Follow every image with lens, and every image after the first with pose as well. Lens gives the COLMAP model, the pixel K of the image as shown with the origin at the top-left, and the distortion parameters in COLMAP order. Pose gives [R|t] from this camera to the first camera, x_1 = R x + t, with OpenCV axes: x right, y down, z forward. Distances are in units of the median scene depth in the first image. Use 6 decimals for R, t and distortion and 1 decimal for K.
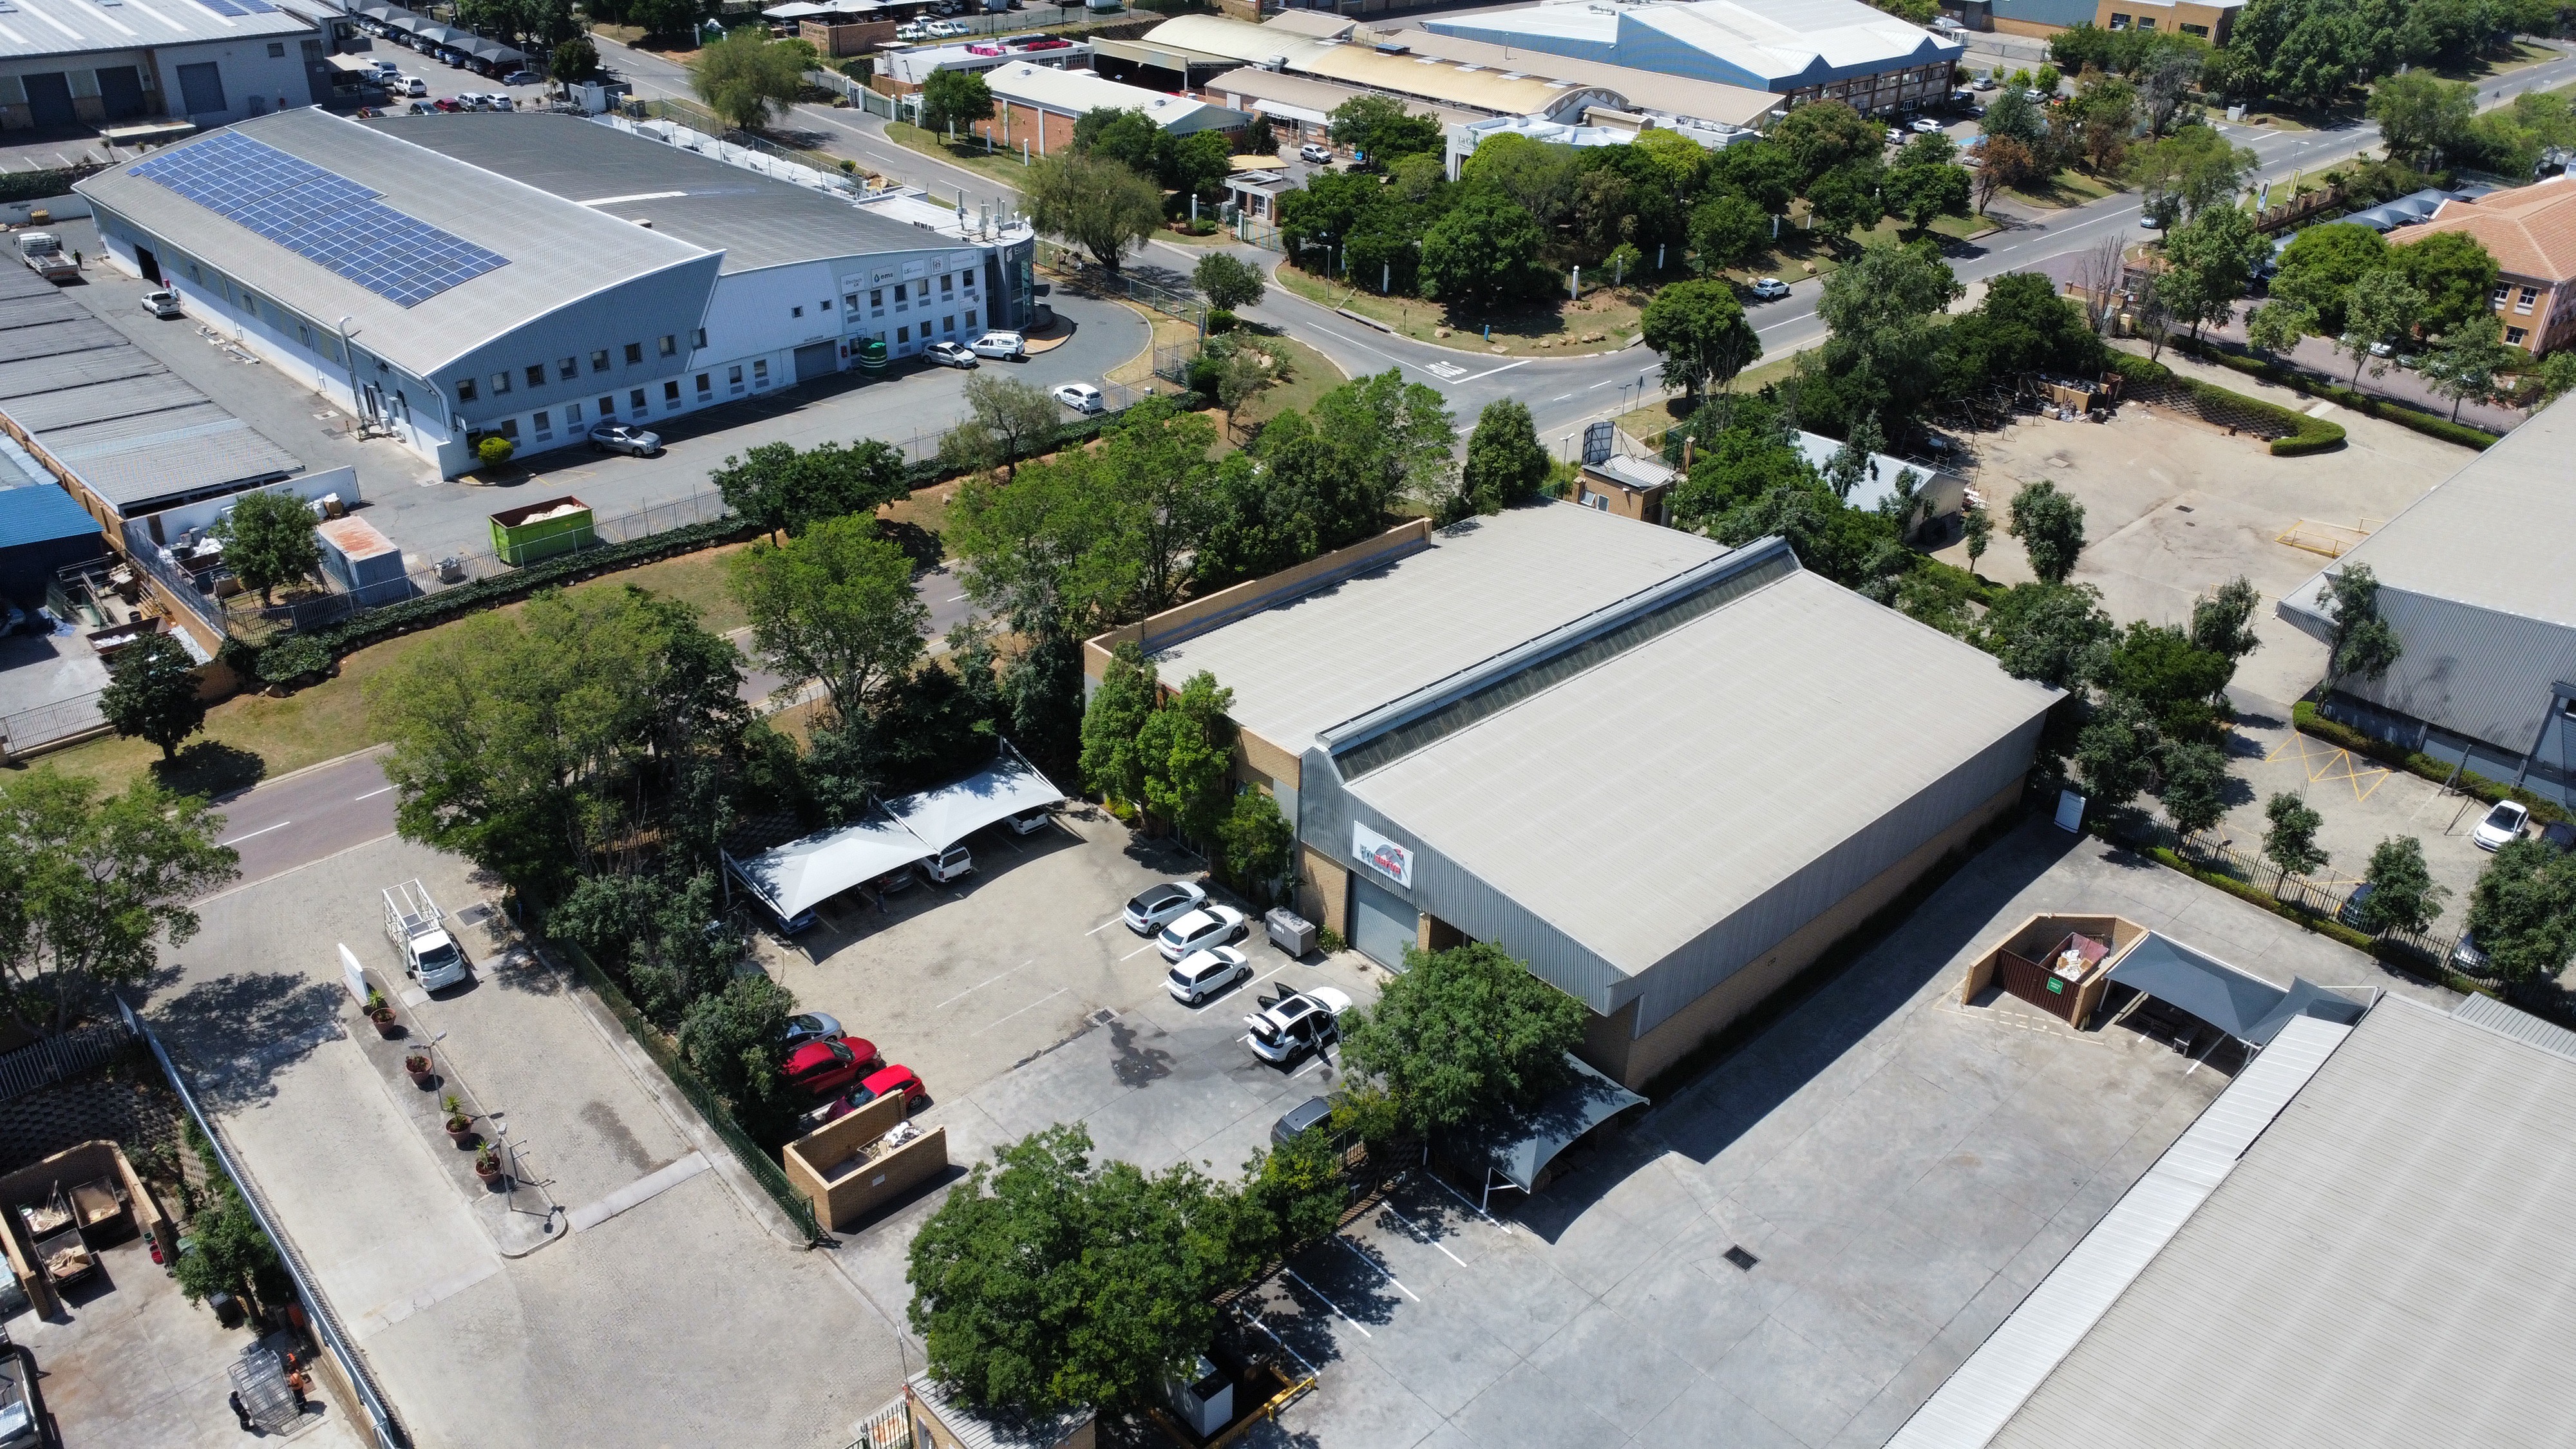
lens RADIAL K [[1865.8, 0, 1281.5], [0, 1865.8, 725.2], [0, 0, 1]] dist [-0.027866, -0.006652]
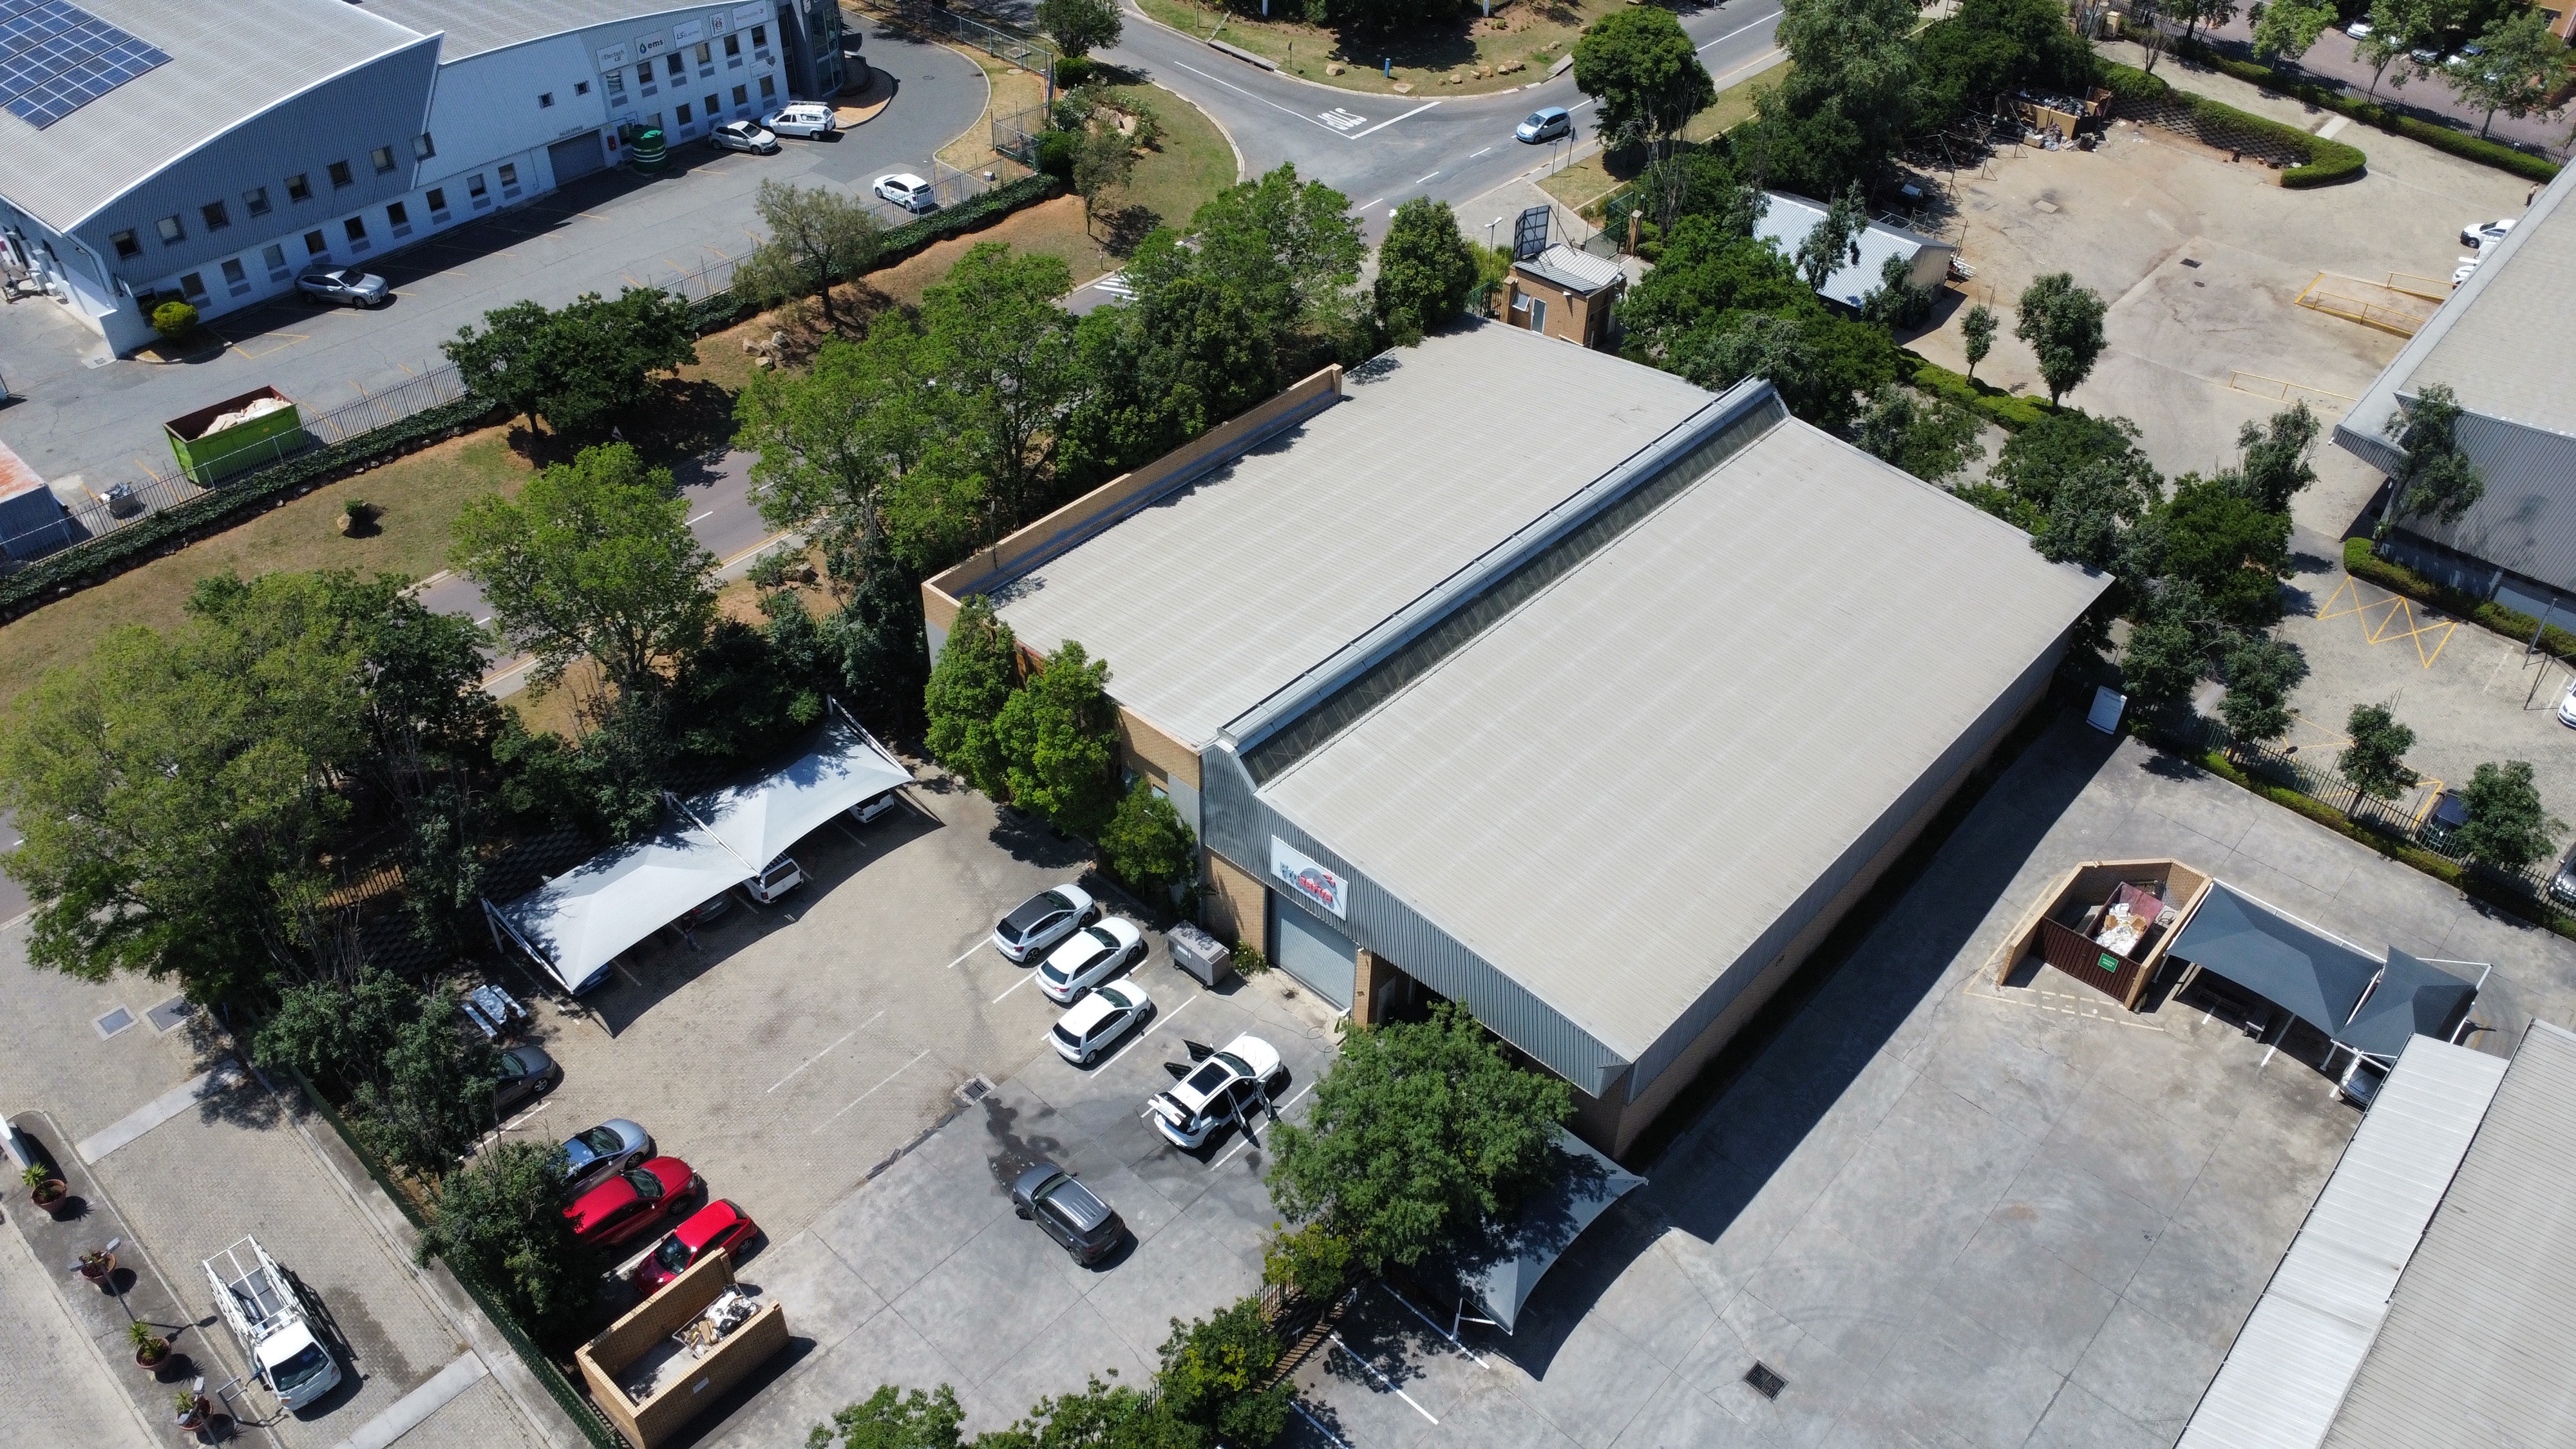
lens RADIAL K [[1865.8, 0, 1285.6], [0, 1865.8, 721.1], [0, 0, 1]] dist [-0.027866, -0.006652]
pose [[0.997074, -0.055618, 0.052436, 0.004941], [0.045063, 0.981798, 0.184506, -0.123367], [-0.061743, -0.181604, 0.981432, 0.189287]]
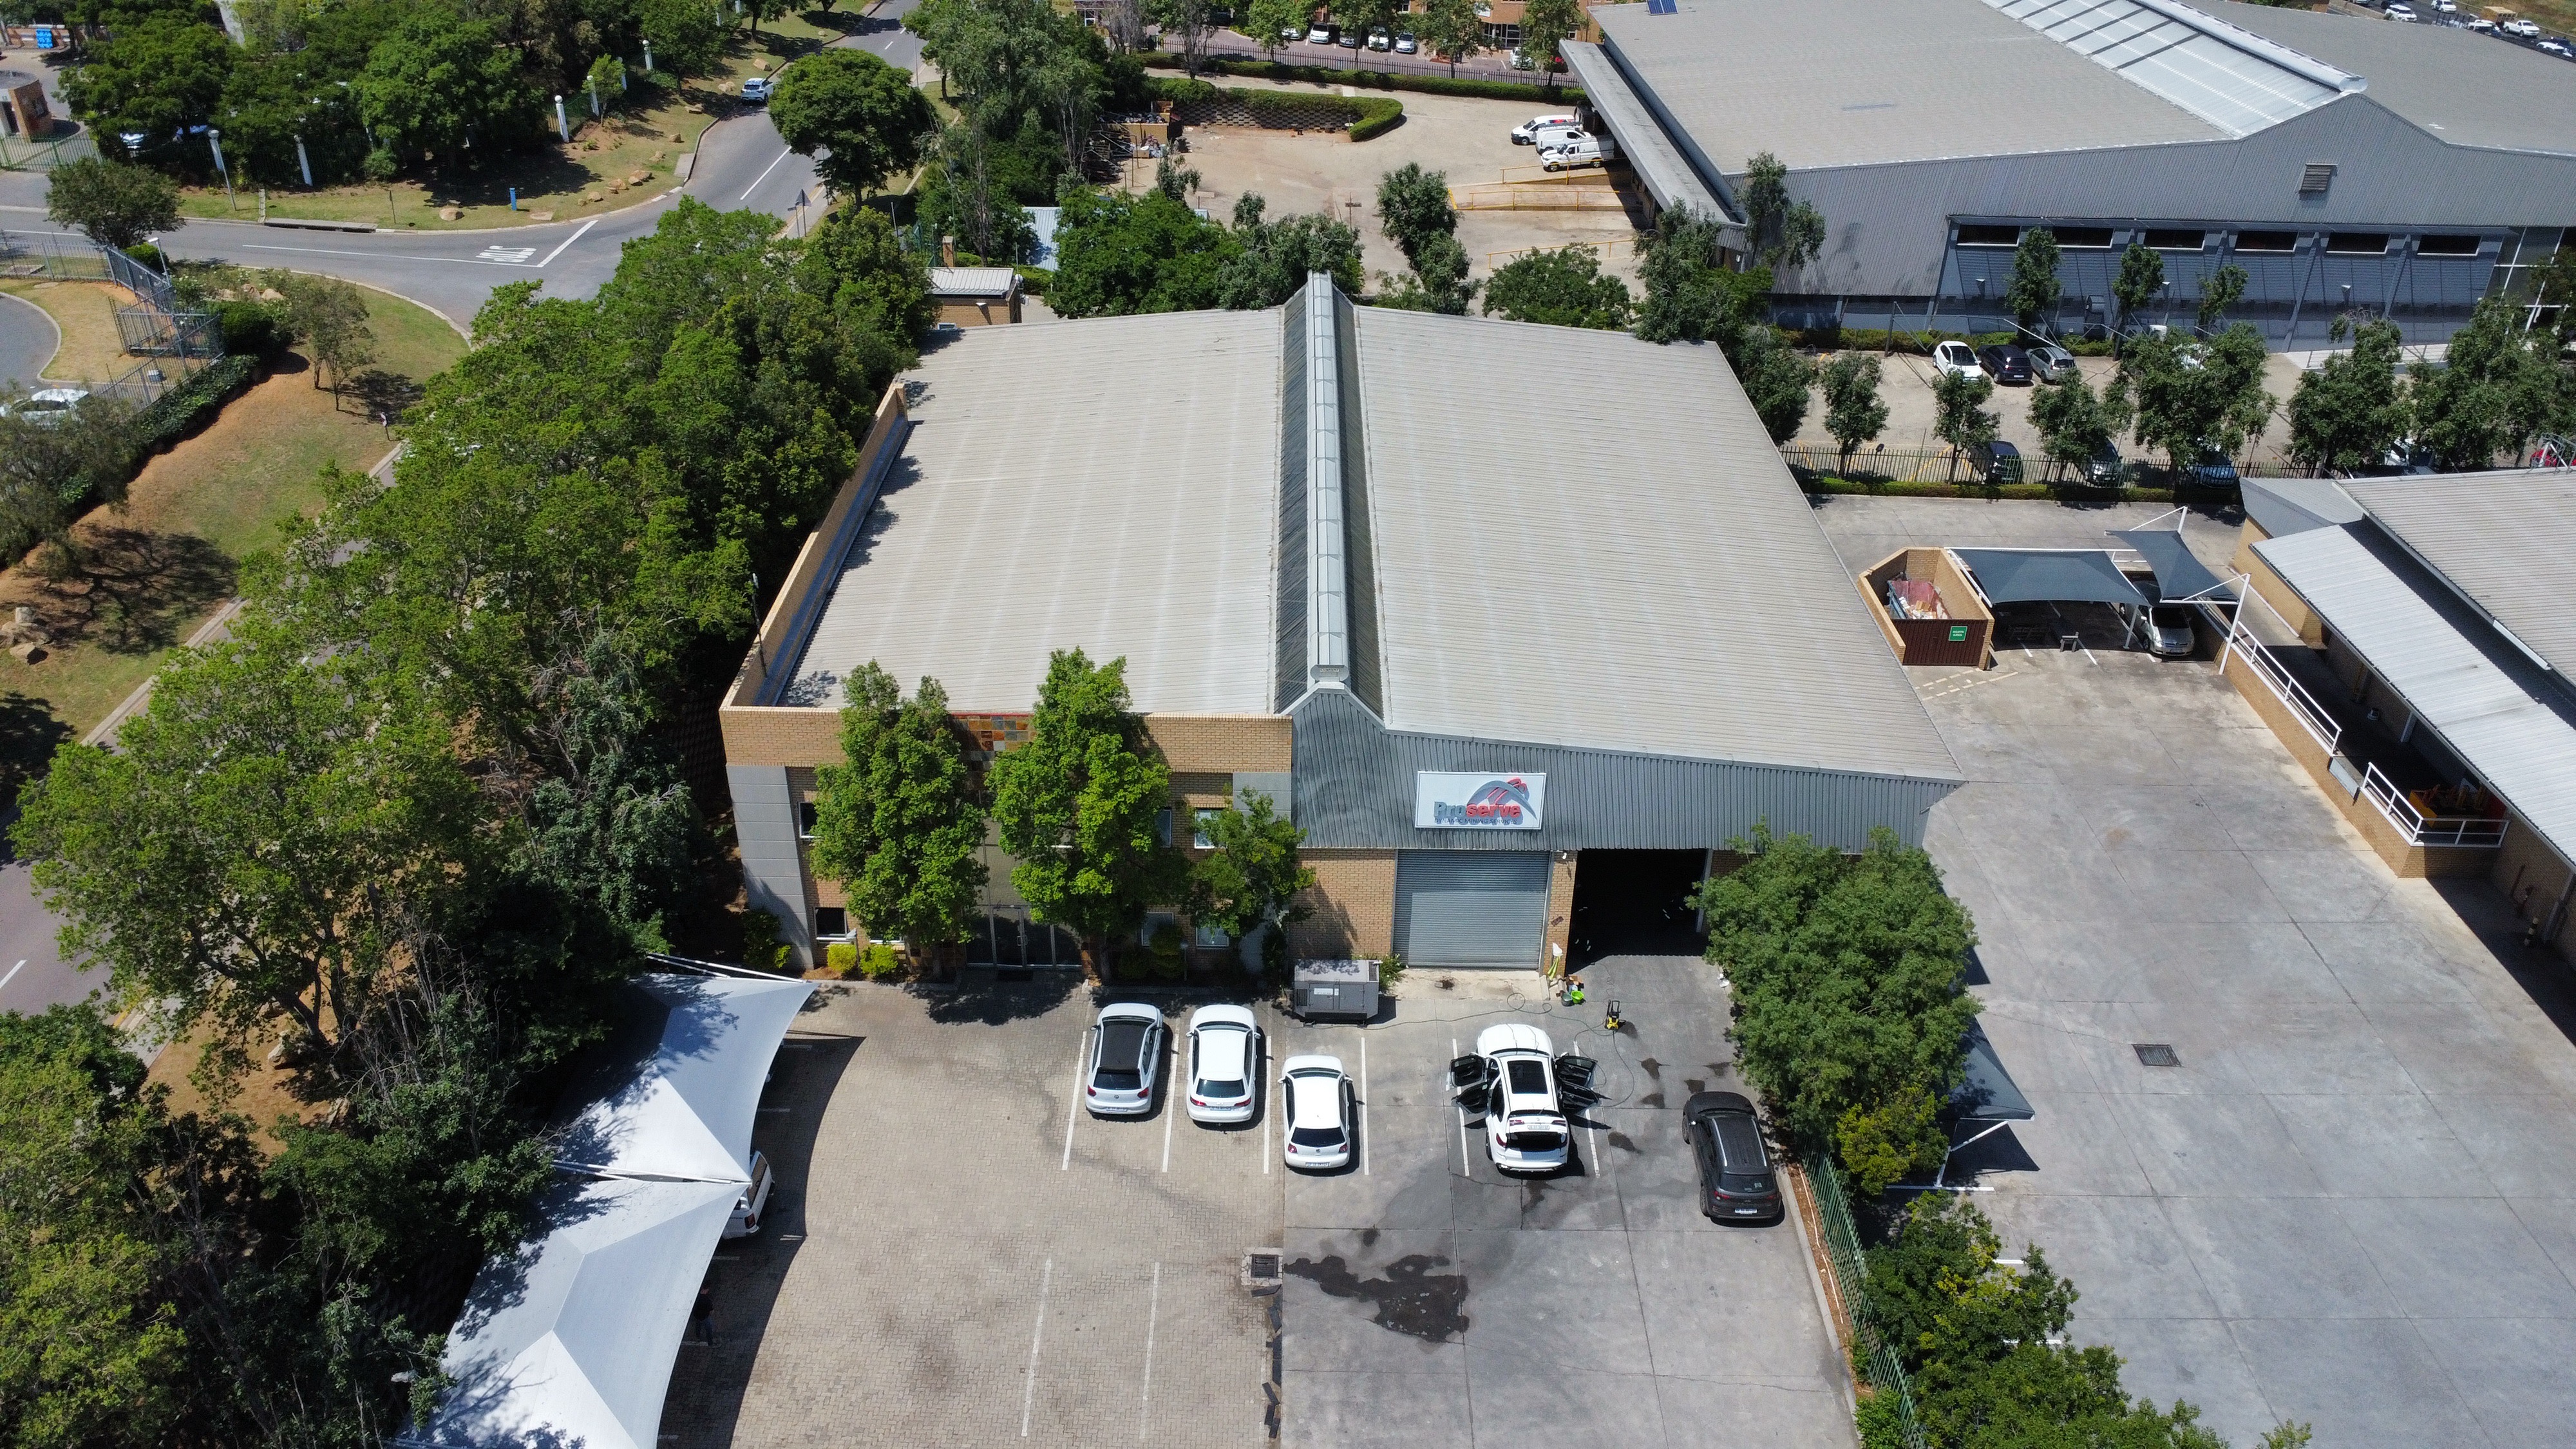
lens RADIAL K [[1865.8, 0, 1284.1], [0, 1865.8, 718.4], [0, 0, 1]] dist [-0.027866, -0.006652]
pose [[0.690858, -0.379327, 0.615488, -0.315650], [0.351438, 0.920159, 0.172623, -0.075810], [-0.631828, 0.097048, 0.769009, 0.466665]]
